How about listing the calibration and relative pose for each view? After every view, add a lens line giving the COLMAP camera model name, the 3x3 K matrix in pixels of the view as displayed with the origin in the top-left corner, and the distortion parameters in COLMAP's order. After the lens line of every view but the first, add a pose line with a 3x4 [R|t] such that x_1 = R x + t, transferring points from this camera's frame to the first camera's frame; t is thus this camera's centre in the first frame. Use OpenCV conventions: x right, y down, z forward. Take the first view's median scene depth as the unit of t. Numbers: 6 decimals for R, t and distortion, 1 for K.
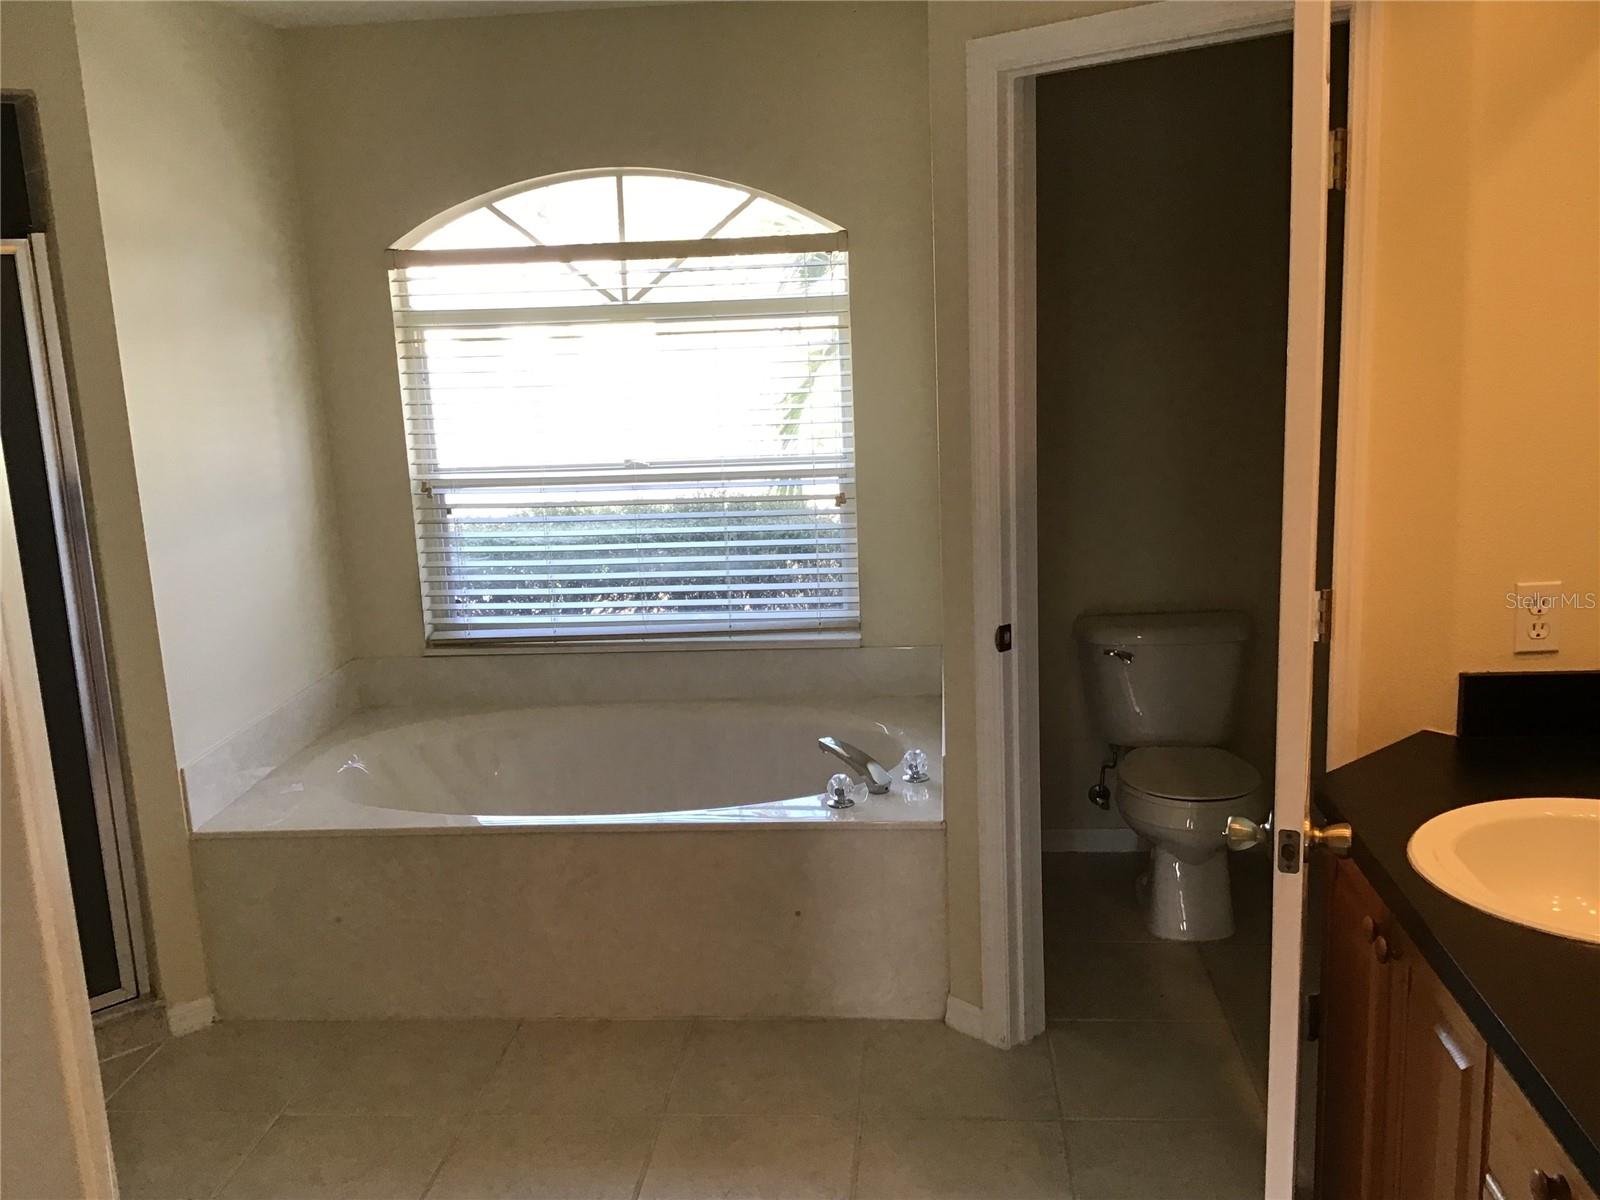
lens RADIAL K [[1602.4, 0, 800.0], [0, 1602.4, 600.0], [0, 0, 1]] dist [0.111688, -0.002771]
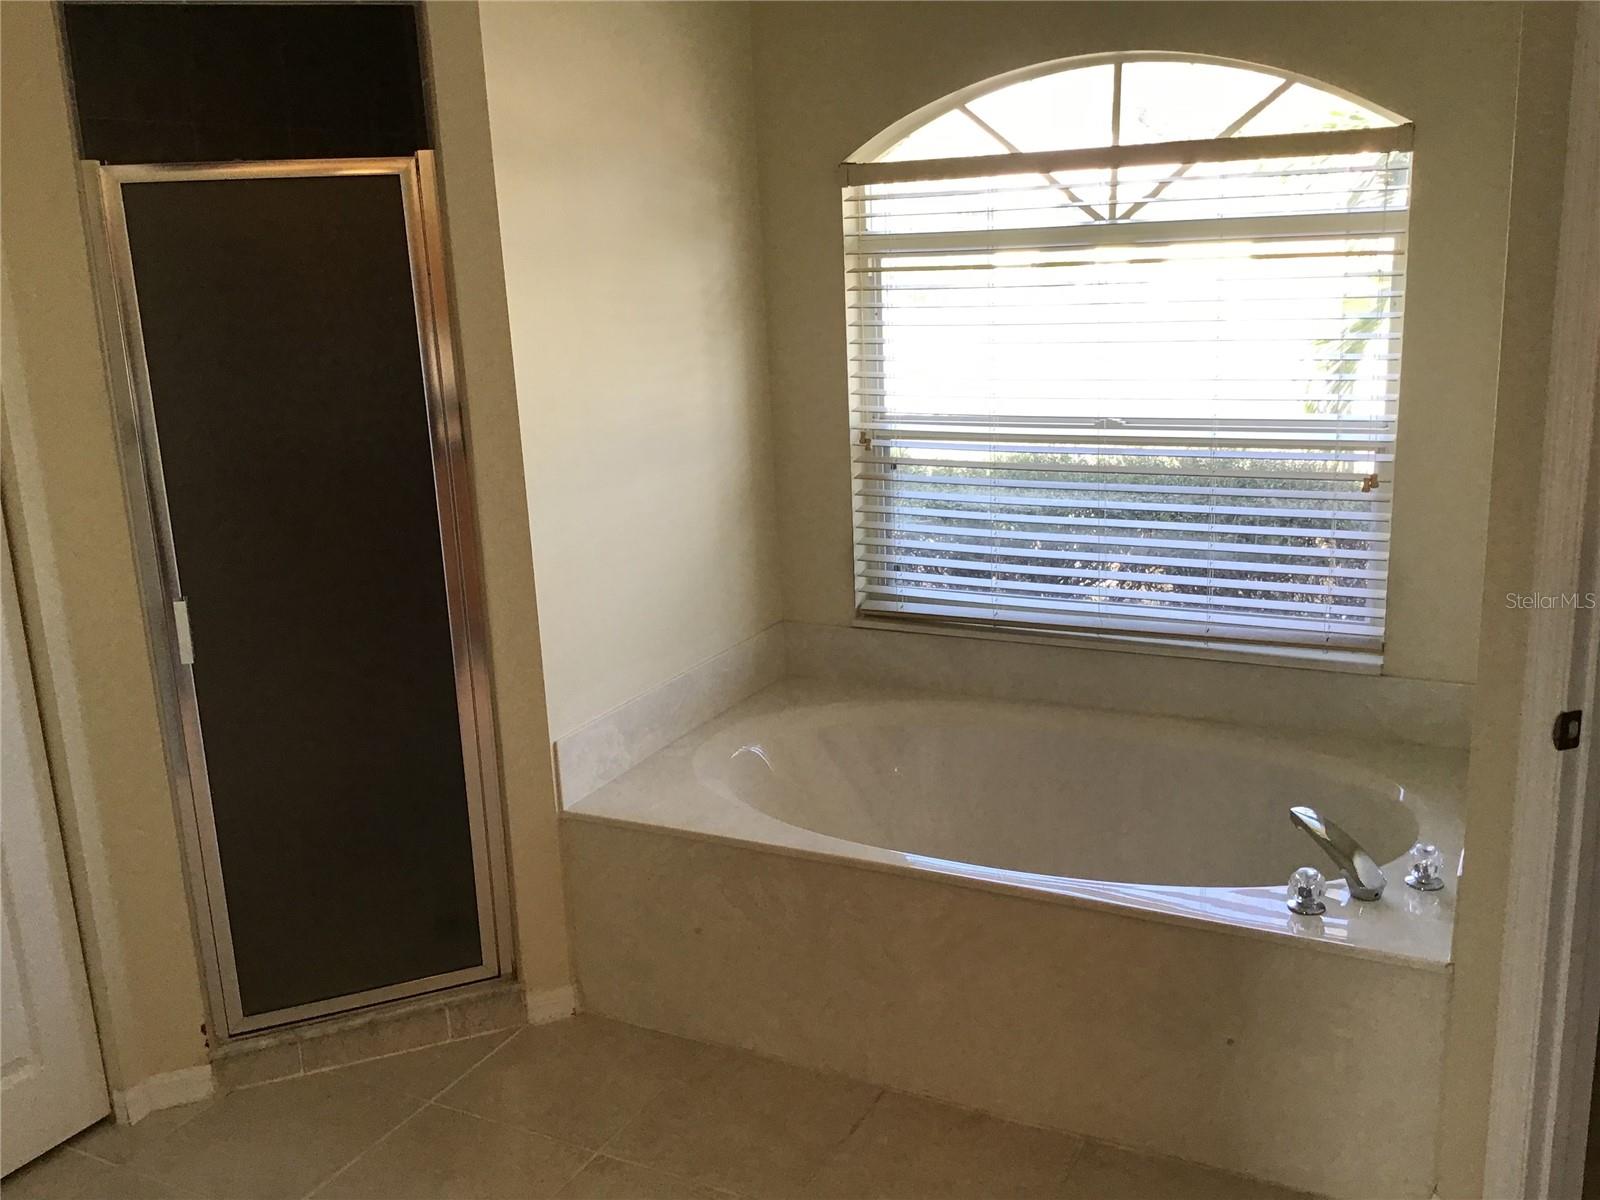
lens RADIAL K [[1471.2, 0, 800.0], [0, 1471.2, 600.0], [0, 0, 1]] dist [0.141635, -0.364062]
pose [[0.921007, 0.095113, -0.377755, 0.047937], [-0.069680, 0.994319, 0.080467, -0.044765], [0.383262, -0.047789, 0.922402, 0.240908]]
